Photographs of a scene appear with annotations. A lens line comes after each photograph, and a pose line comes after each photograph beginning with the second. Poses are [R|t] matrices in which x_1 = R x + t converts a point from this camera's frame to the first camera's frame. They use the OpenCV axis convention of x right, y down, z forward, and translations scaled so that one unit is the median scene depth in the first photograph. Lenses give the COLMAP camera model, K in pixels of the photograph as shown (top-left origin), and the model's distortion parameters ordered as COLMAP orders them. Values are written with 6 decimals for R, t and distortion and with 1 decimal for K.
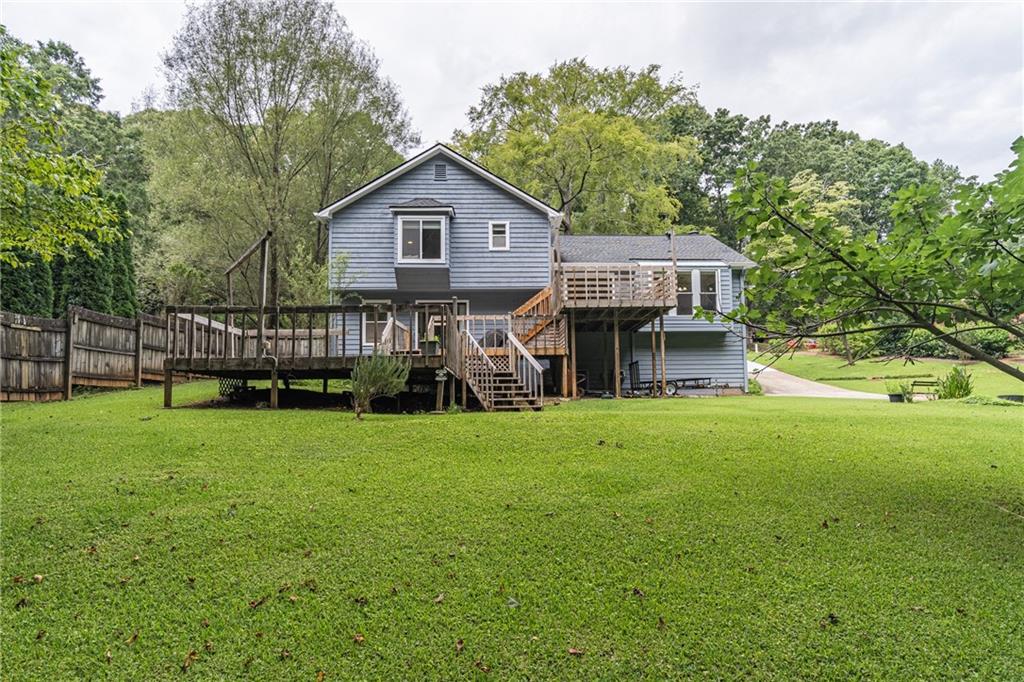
lens RADIAL K [[534.3, 0, 508.3], [0, 534.3, 369.2], [0, 0, 1]] dist [0.022210, -0.000004]
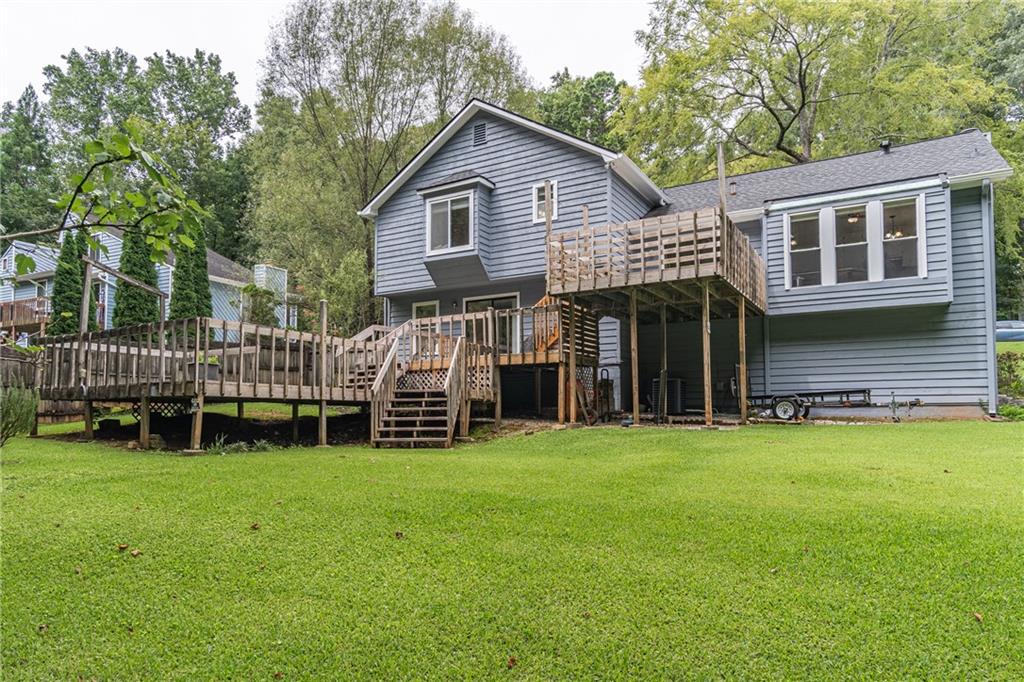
lens RADIAL K [[617.8, 0, 512.1], [0, 617.8, 388.9], [0, 0, 1]] dist [0.003633, -0.000475]
pose [[0.847697, -0.011420, -0.530359, 0.398628], [0.028211, 0.999324, 0.023573, -0.010718], [0.529731, -0.034944, 0.847446, 0.237141]]
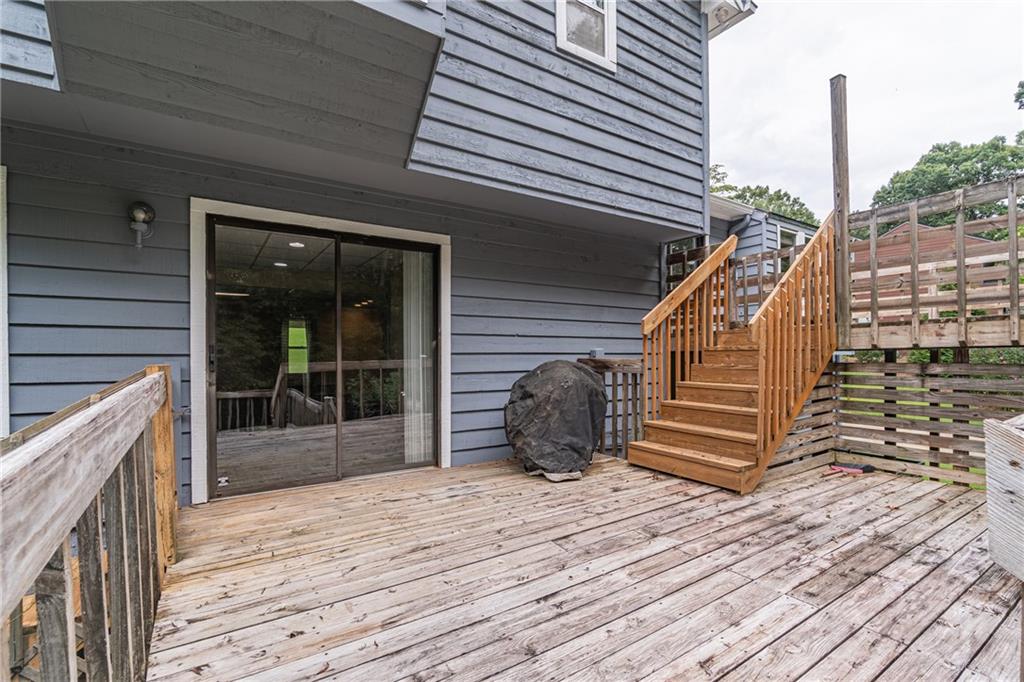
lens RADIAL K [[471.9, 0, 514.3], [0, 471.9, 354.1], [0, 0, 1]] dist [-0.001835, 0.000069]
pose [[0.850610, 0.006703, 0.525755, -0.167917], [-0.036573, 0.998251, 0.046444, -0.088277], [-0.524524, -0.058734, 0.849367, 0.814818]]
